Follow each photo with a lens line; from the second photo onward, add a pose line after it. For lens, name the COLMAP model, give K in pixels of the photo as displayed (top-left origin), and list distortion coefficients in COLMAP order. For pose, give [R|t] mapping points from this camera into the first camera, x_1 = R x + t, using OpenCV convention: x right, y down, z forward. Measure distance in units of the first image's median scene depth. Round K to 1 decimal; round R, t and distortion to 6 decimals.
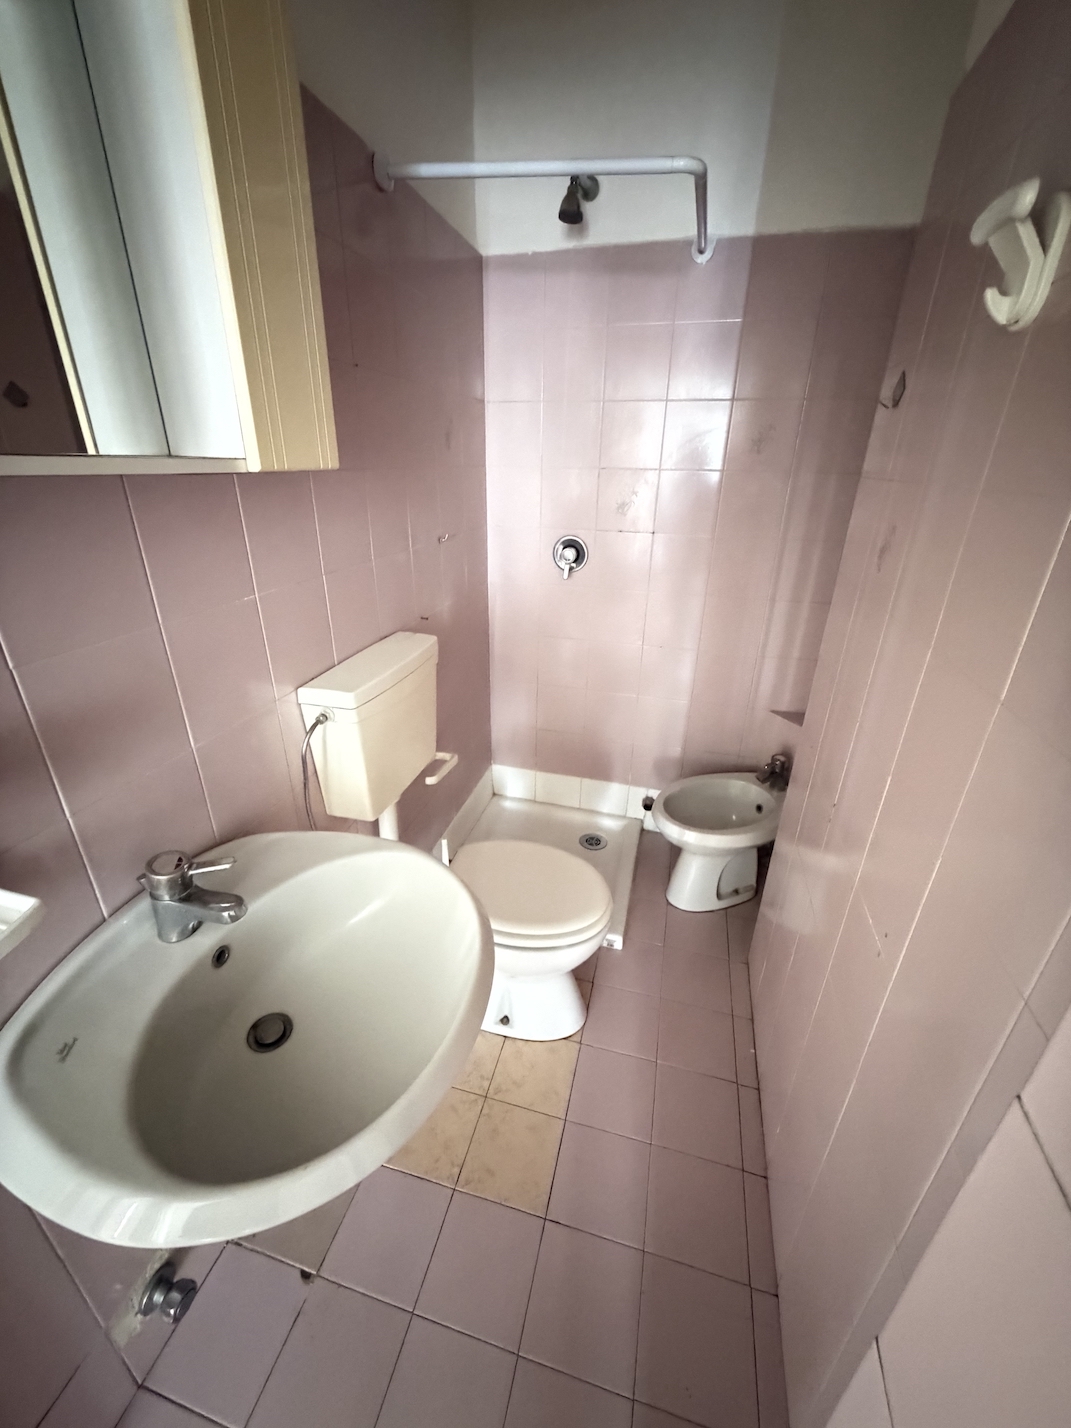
lens RADIAL K [[564.3, 0, 533.6], [0, 564.3, 711.8], [0, 0, 1]] dist [0.000207, -0.000256]
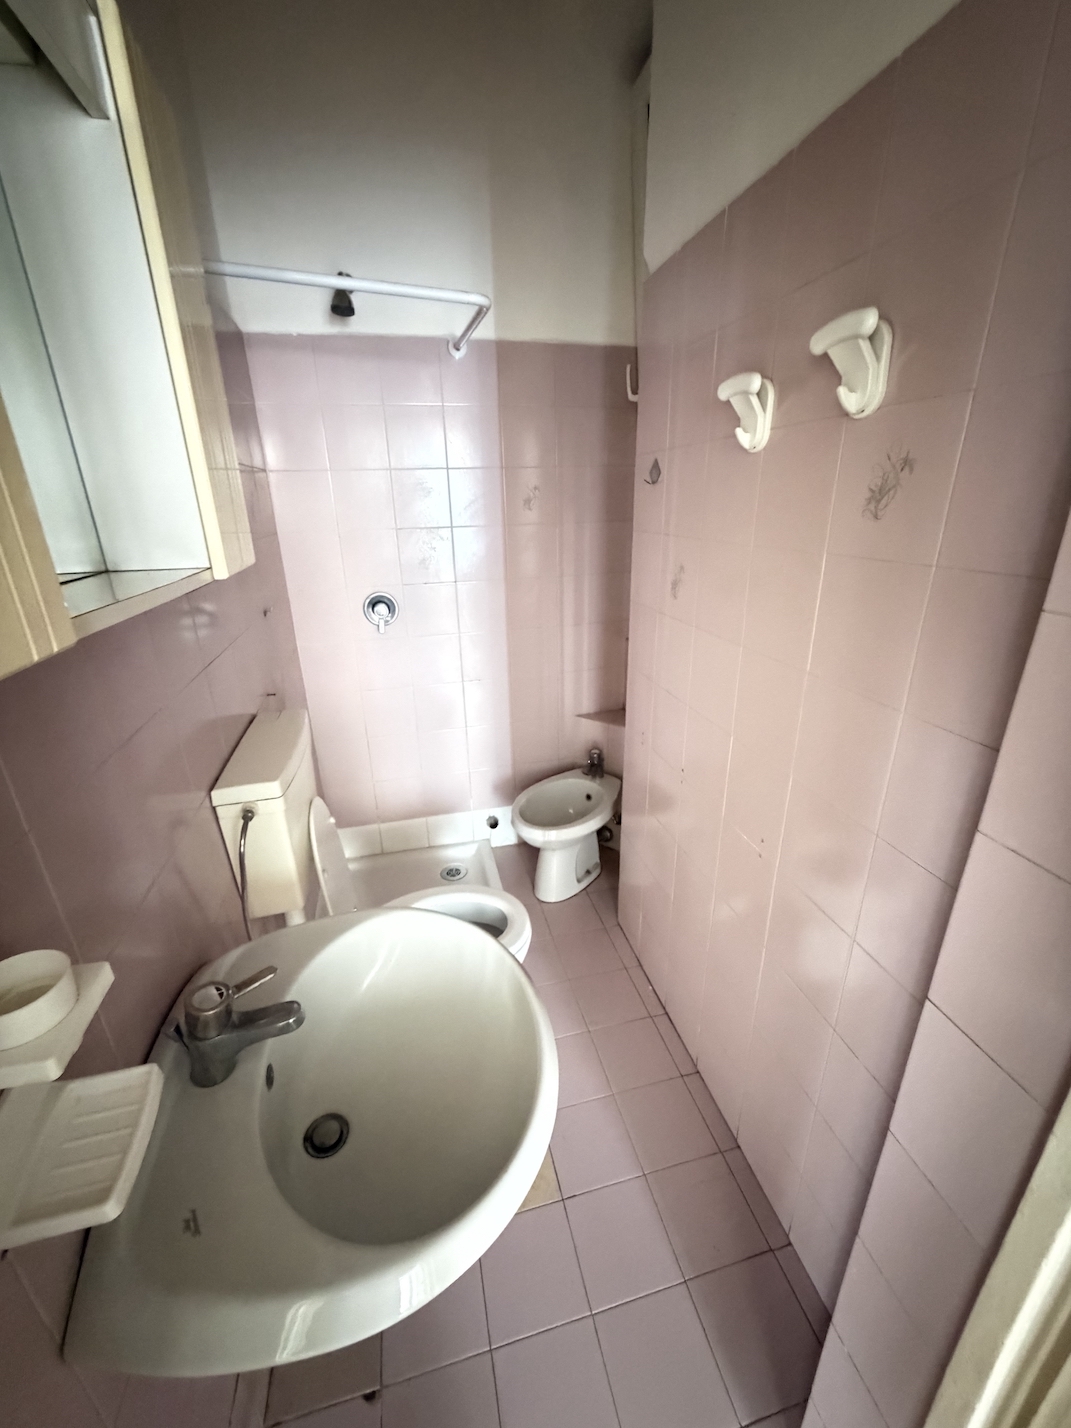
lens RADIAL K [[564.3, 0, 533.6], [0, 564.3, 711.8], [0, 0, 1]] dist [0.000207, -0.000256]
pose [[0.878533, -0.204156, 0.431857, -0.204526], [0.229547, 0.973273, -0.006865, -0.025541], [-0.418914, 0.105162, 0.901916, -0.049190]]
